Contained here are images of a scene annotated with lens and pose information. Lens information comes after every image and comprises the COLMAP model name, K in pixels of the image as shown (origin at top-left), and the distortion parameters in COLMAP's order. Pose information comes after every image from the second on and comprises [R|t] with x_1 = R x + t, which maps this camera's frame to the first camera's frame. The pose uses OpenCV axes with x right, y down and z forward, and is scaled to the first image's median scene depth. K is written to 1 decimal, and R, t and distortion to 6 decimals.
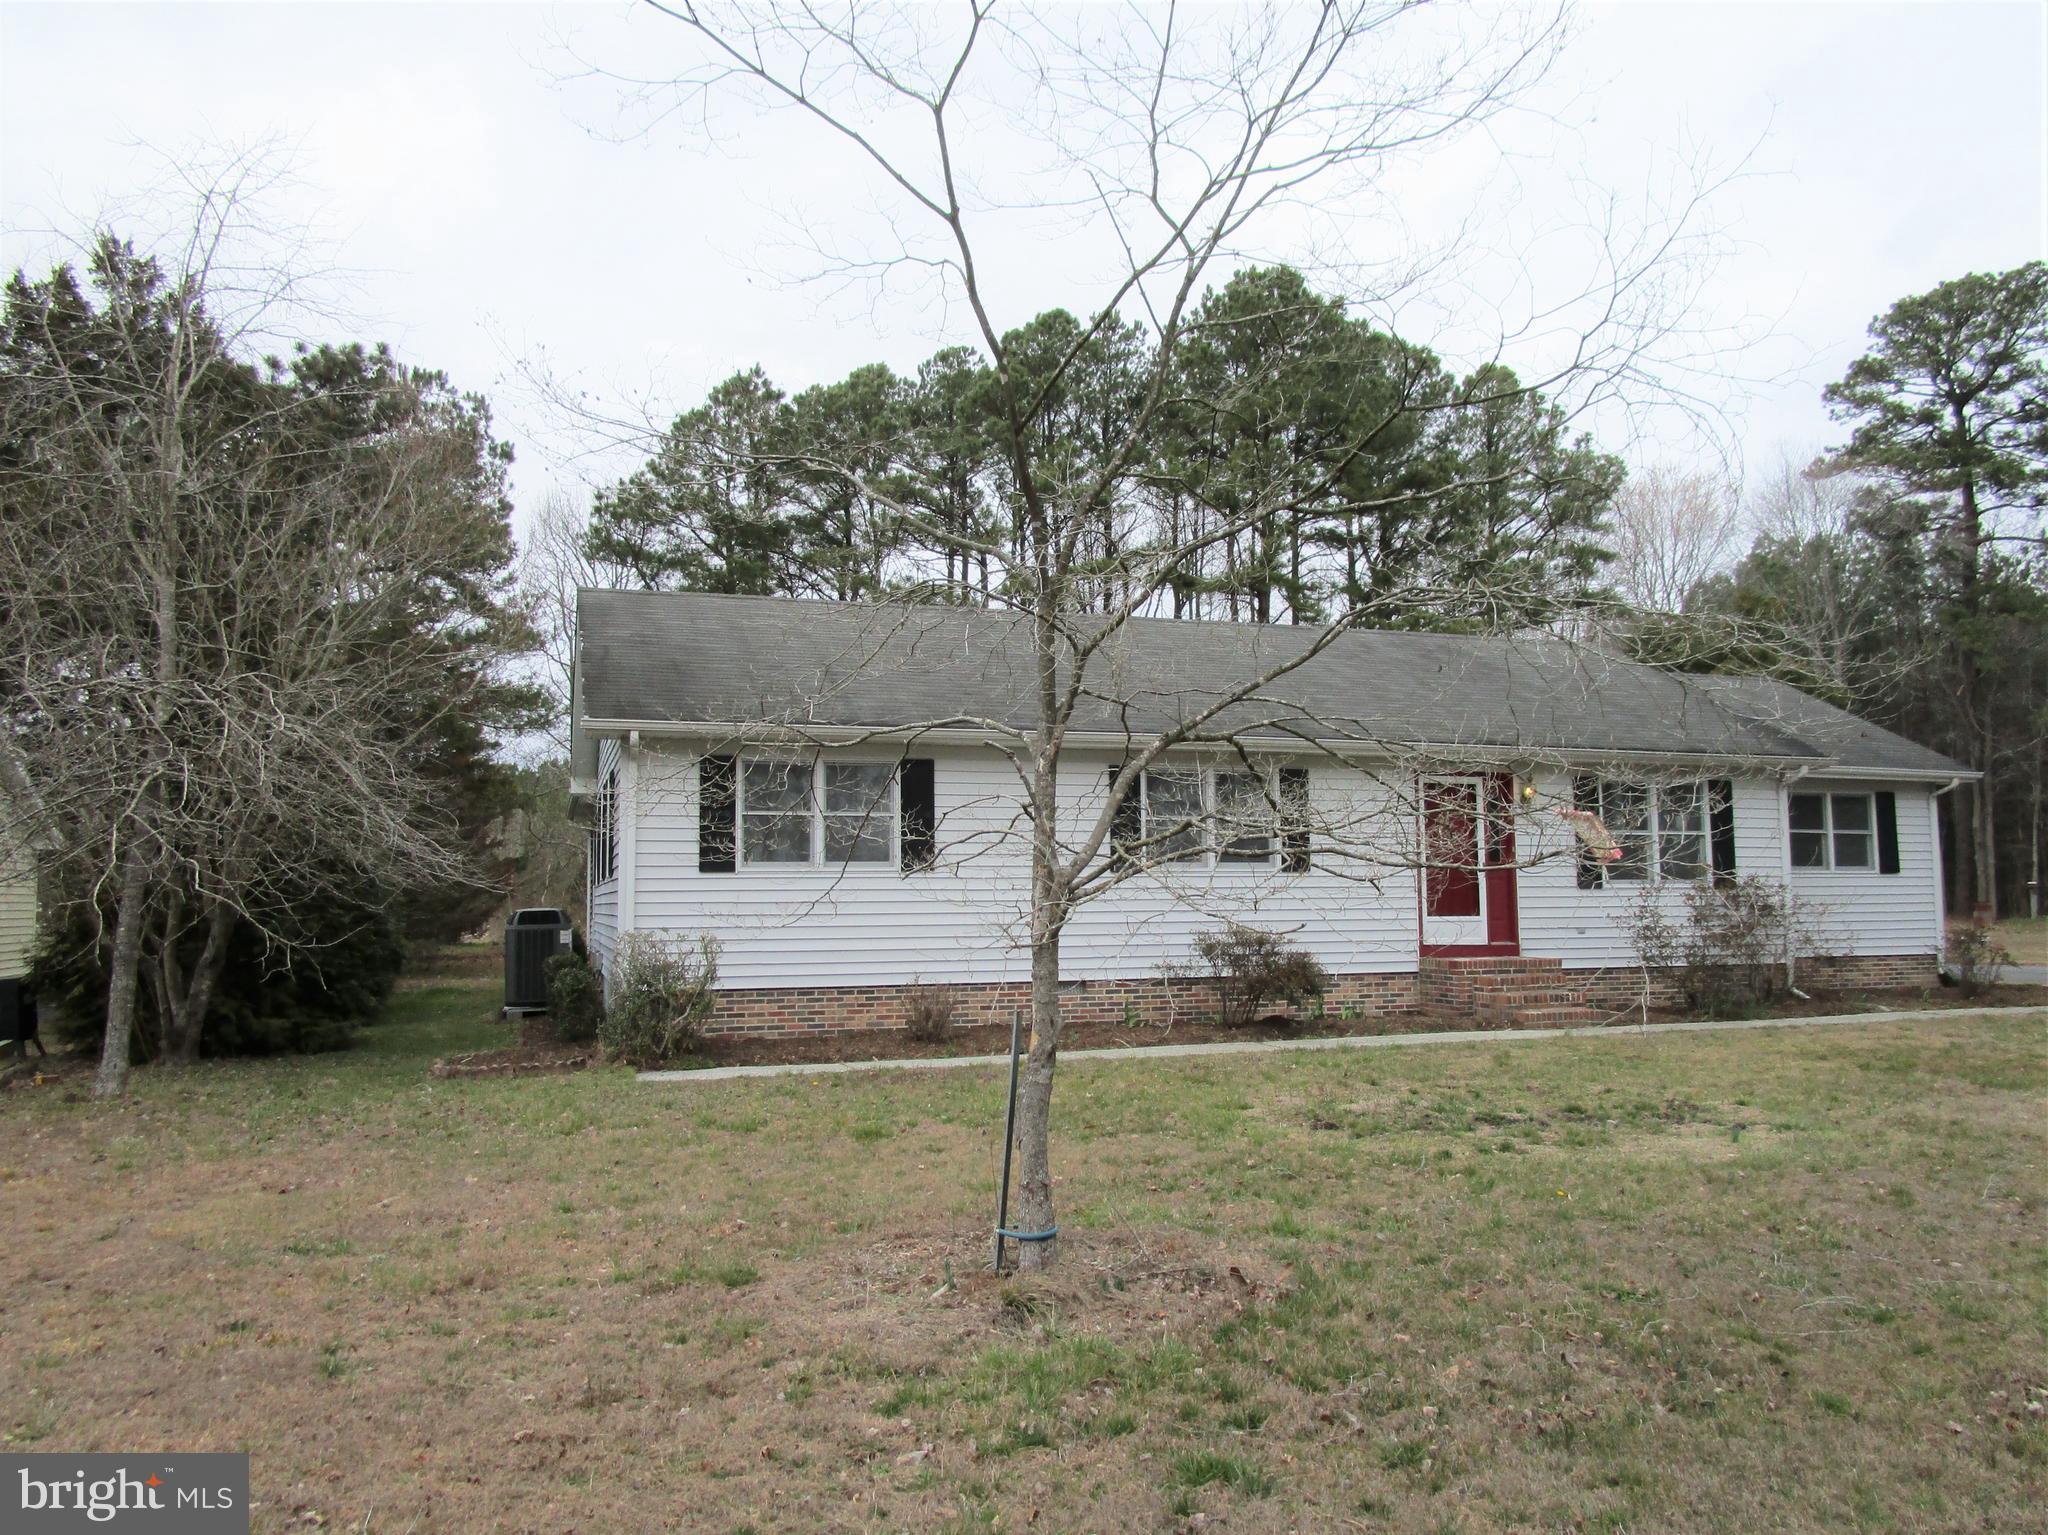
lens RADIAL K [[1459.6, 0, 1038.7], [0, 1459.6, 774.8], [0, 0, 1]] dist [-0.013469, 0.003528]
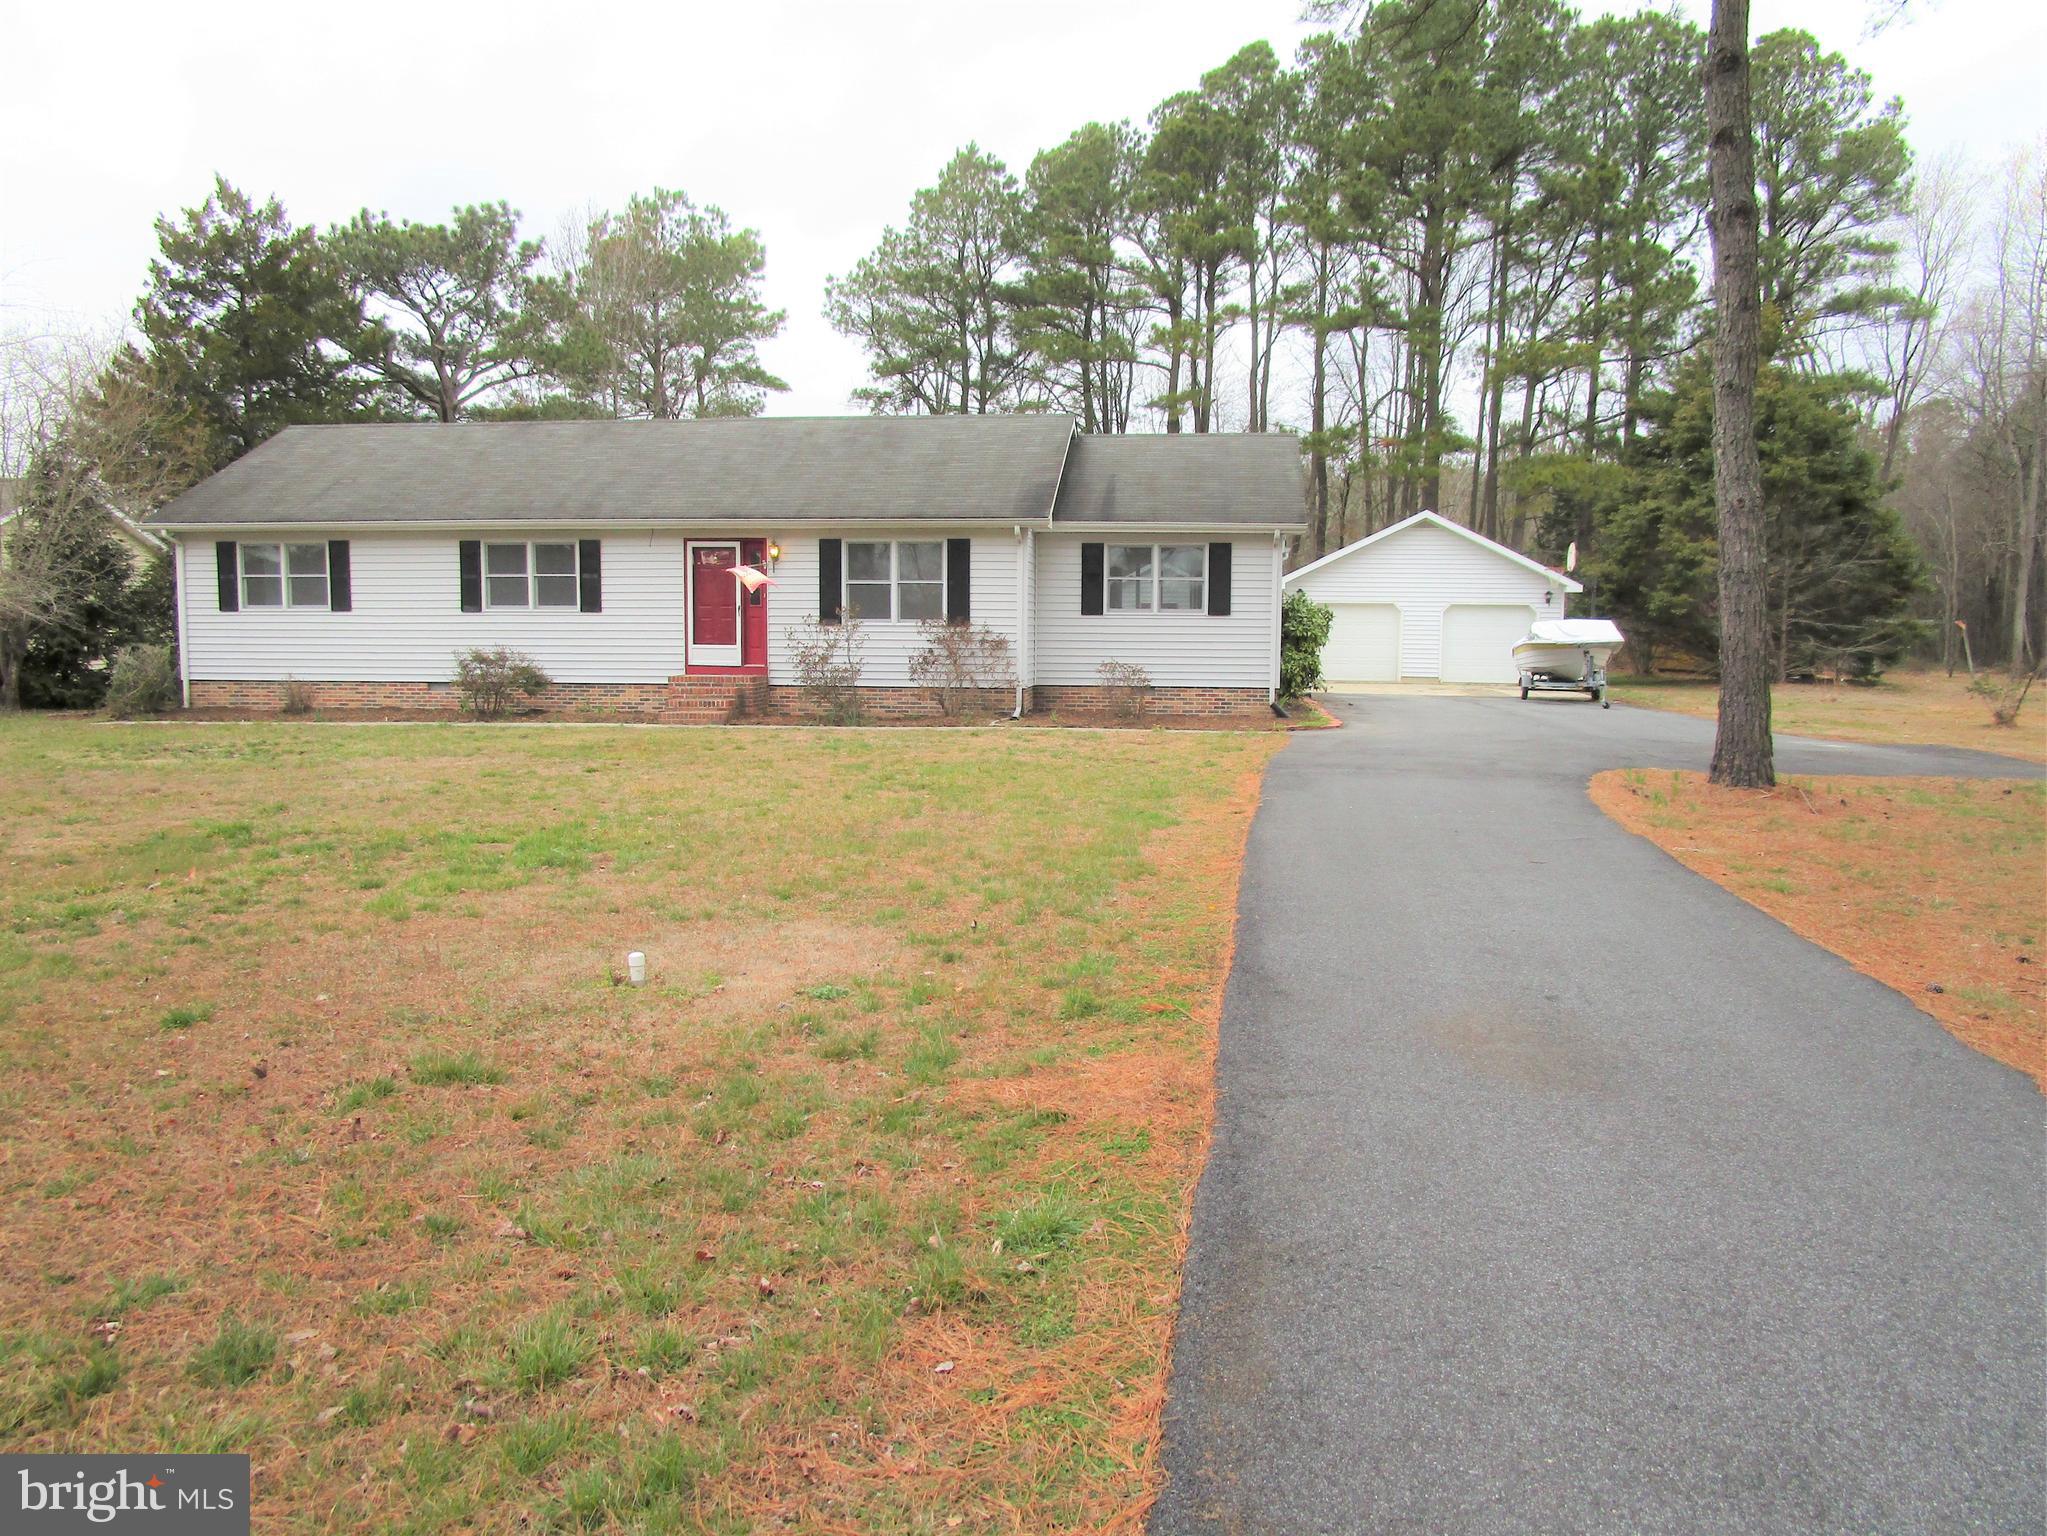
lens RADIAL K [[1458.9, 0, 1061.6], [0, 1458.9, 793.8], [0, 0, 1]] dist [-0.013469, 0.003528]
pose [[0.912927, 0.055303, -0.404358, 1.151886], [0.024359, 0.981627, 0.189250, -0.017952], [0.407395, -0.182621, 0.894807, -0.131331]]
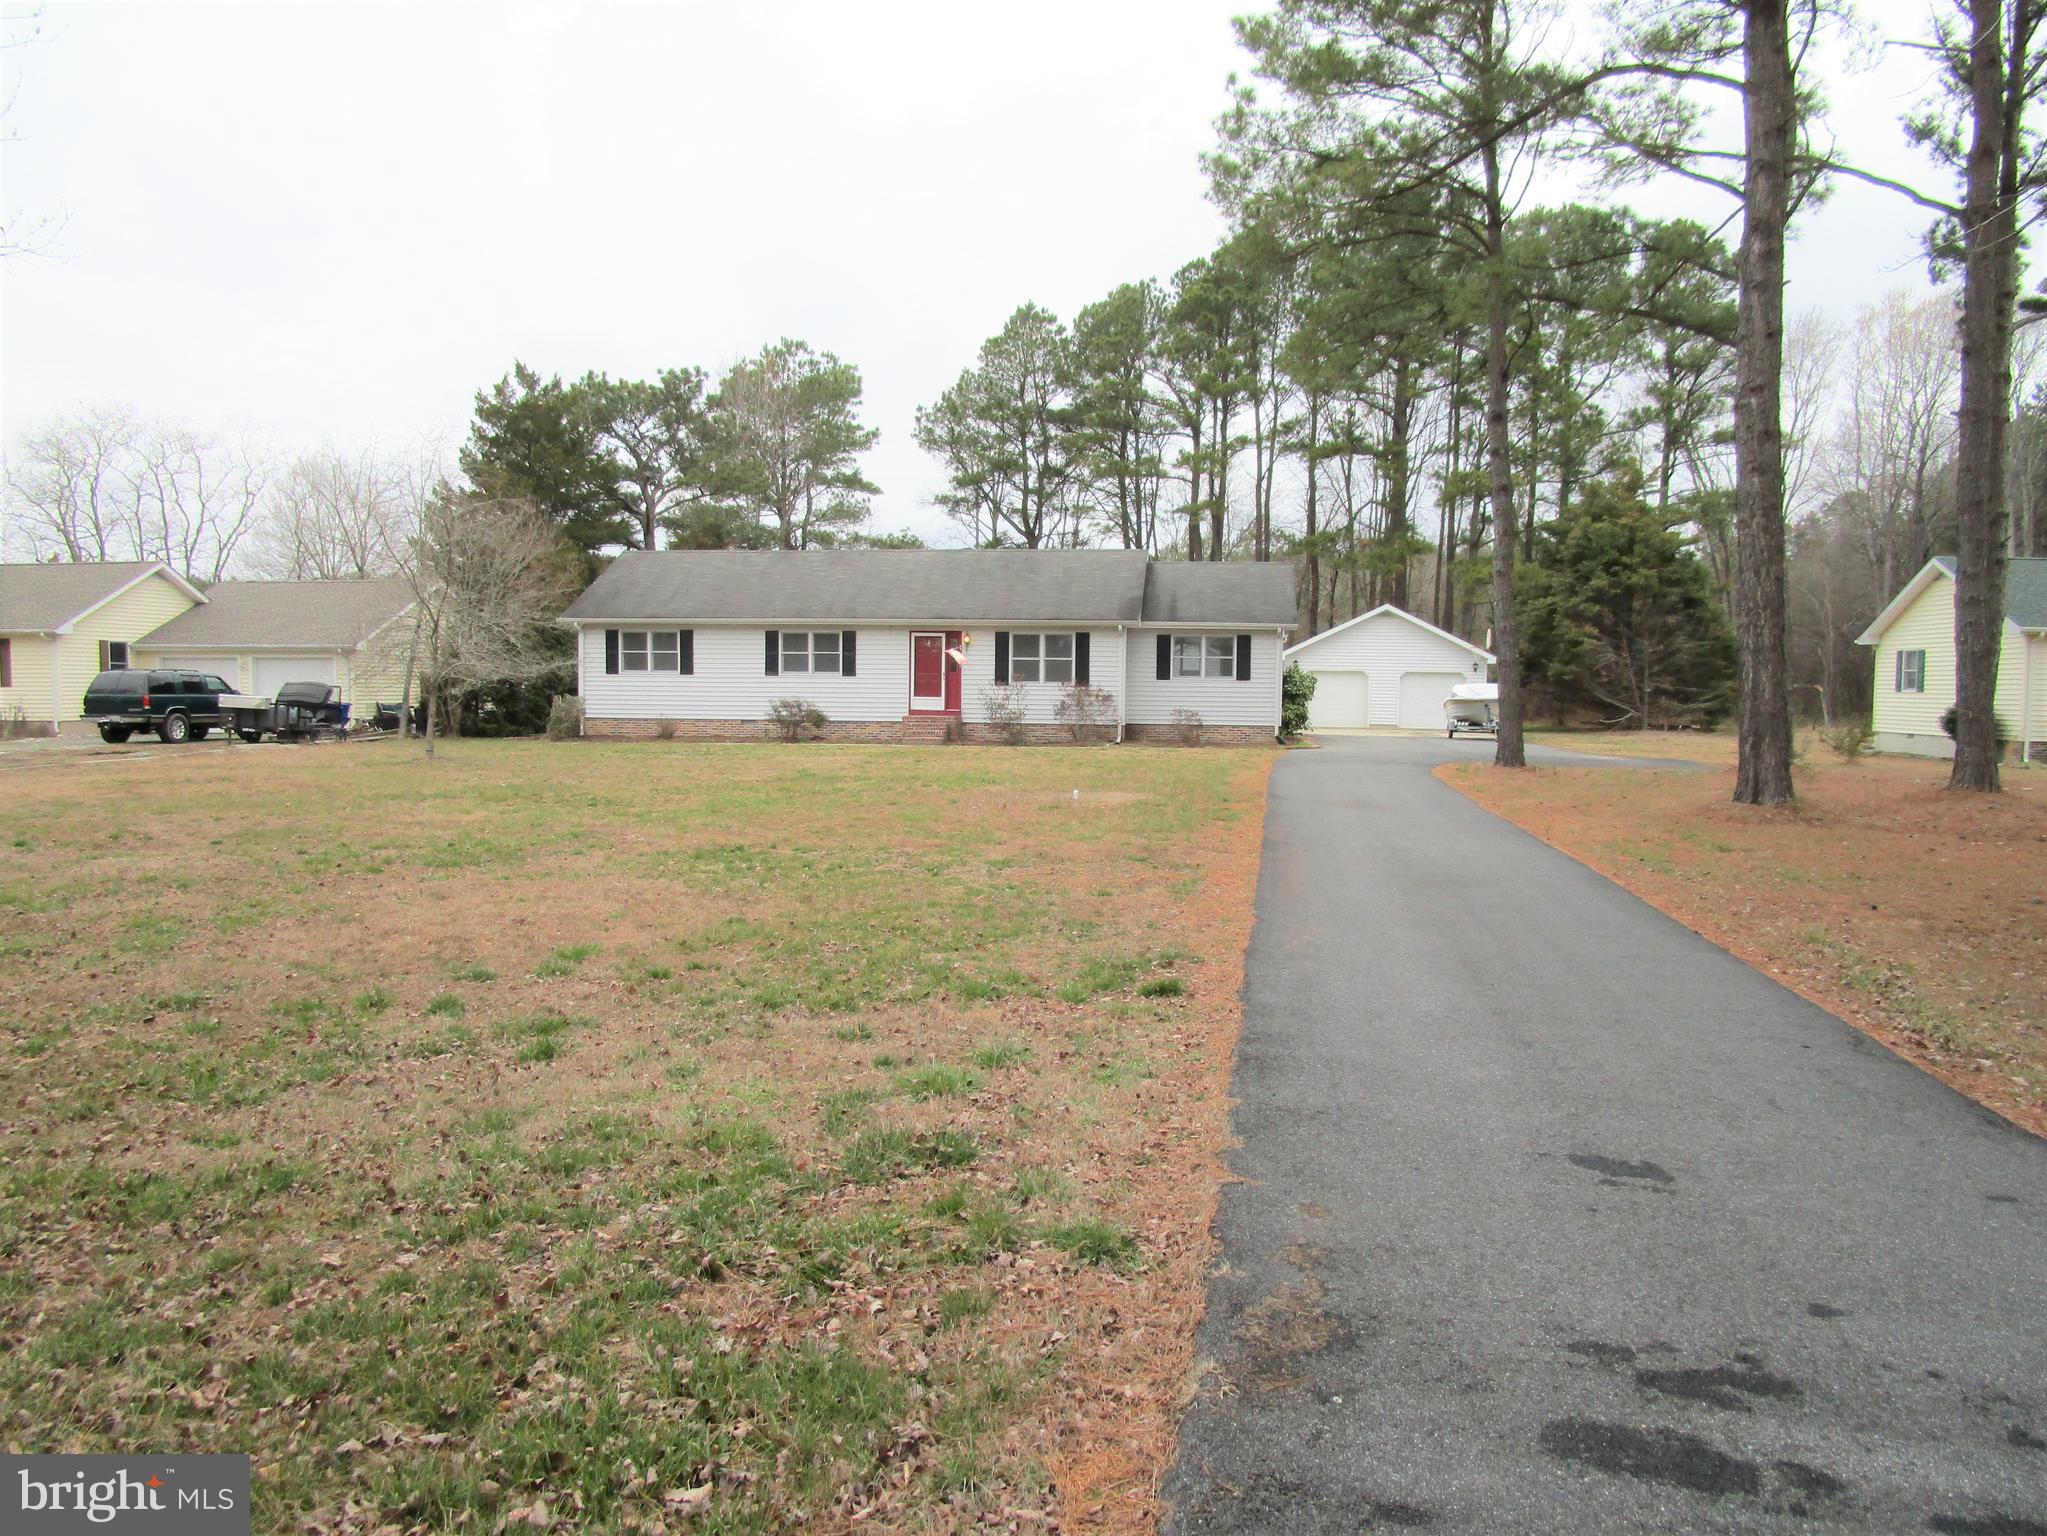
lens RADIAL K [[1458.9, 0, 1084.7], [0, 1458.9, 737.6], [0, 0, 1]] dist [-0.013469, 0.003528]
pose [[0.918306, 0.027140, -0.394939, 1.375594], [0.018287, 0.993674, 0.110806, -0.082028], [0.395448, -0.108976, 0.912001, -0.926662]]
